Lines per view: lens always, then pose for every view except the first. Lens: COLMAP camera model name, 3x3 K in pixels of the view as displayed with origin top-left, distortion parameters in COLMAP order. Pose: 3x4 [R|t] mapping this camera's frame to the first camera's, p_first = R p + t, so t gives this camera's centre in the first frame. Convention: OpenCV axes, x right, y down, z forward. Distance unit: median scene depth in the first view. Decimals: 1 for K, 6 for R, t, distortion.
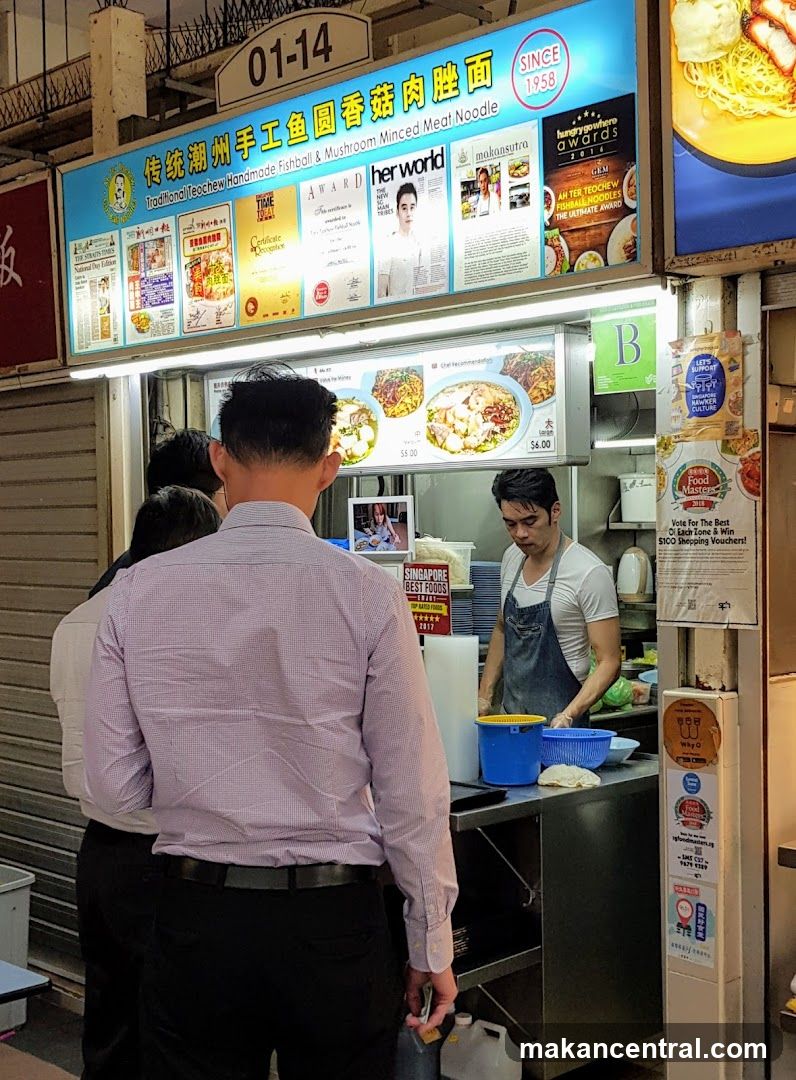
lens RADIAL K [[1396.0, 0, 444.7], [0, 1396.0, 617.9], [0, 0, 1]] dist [0.063932, 0.000000]
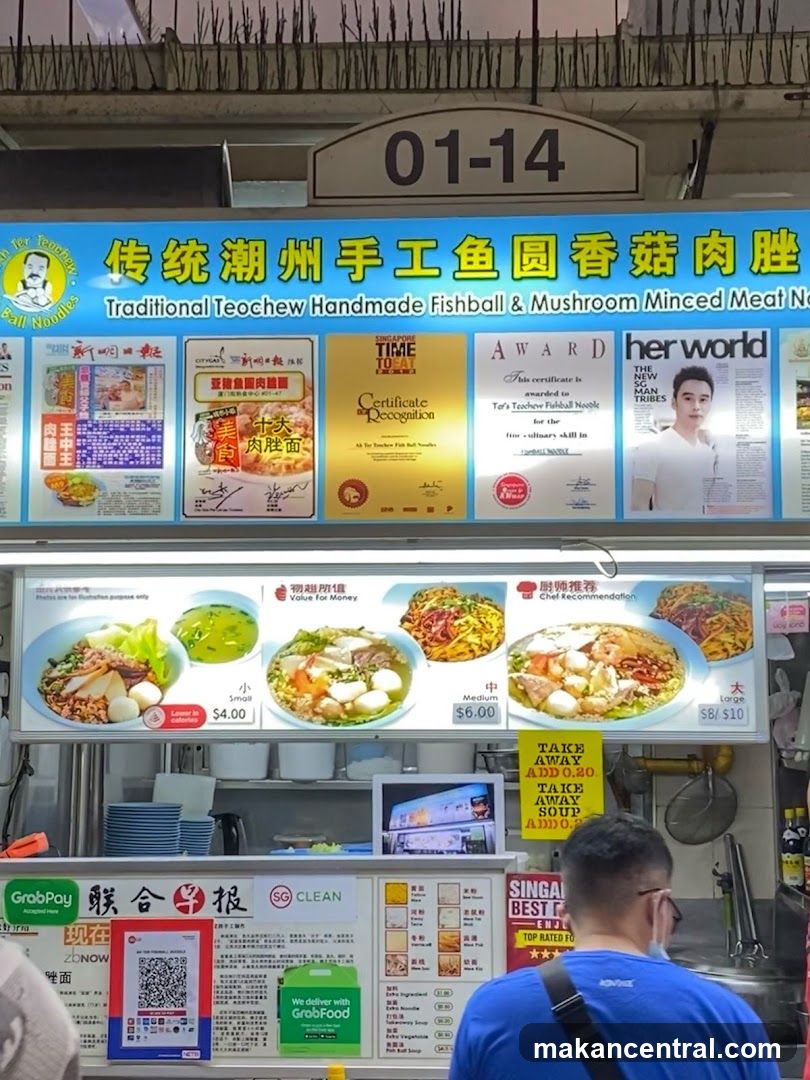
lens RADIAL K [[1656.2, 0, 406.3], [0, 1656.2, 548.5], [0, 0, 1]] dist [0.154441, 0.000000]
pose [[0.774111, 0.078653, 0.628145, -0.640721], [0.030272, 0.986517, -0.160834, -0.073401], [-0.632326, 0.143519, 0.761293, 0.412133]]
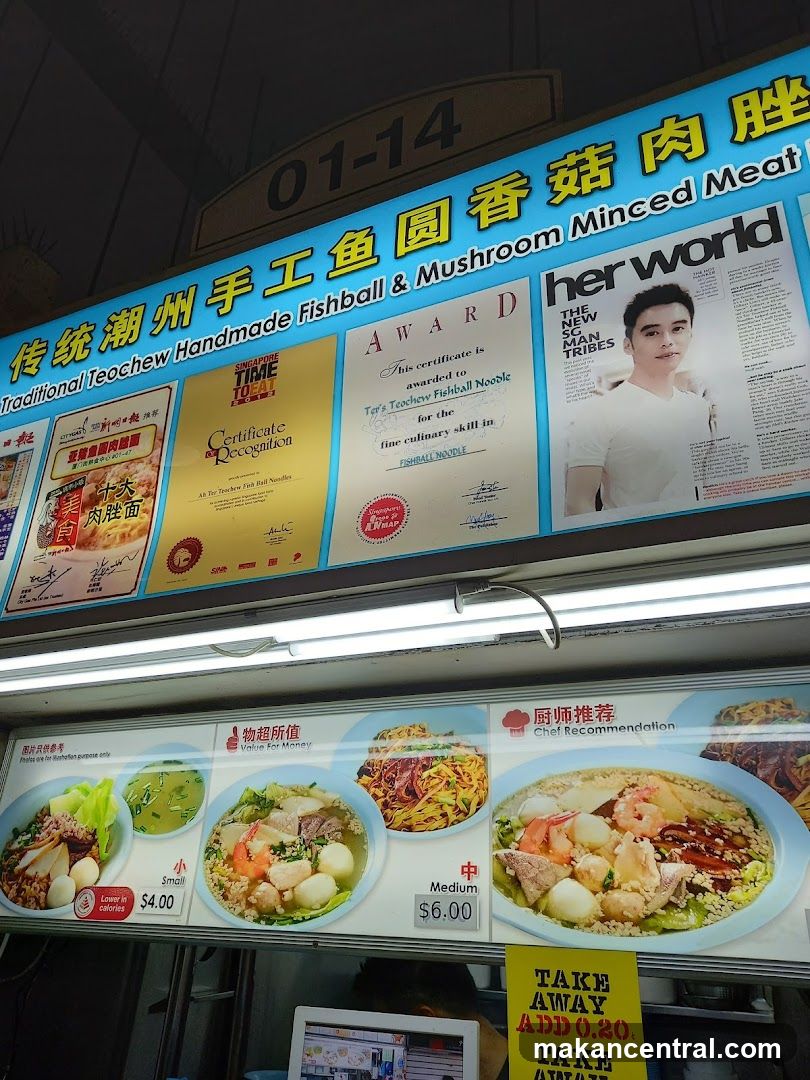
lens RADIAL K [[807.7, 0, 392.8], [0, 807.7, 533.1], [0, 0, 1]] dist [0.057619, -0.068356]
pose [[0.953425, 0.183659, 0.239270, -0.145251], [-0.041801, 0.866055, -0.498199, -0.100238], [-0.298719, 0.464993, 0.833396, 0.786778]]
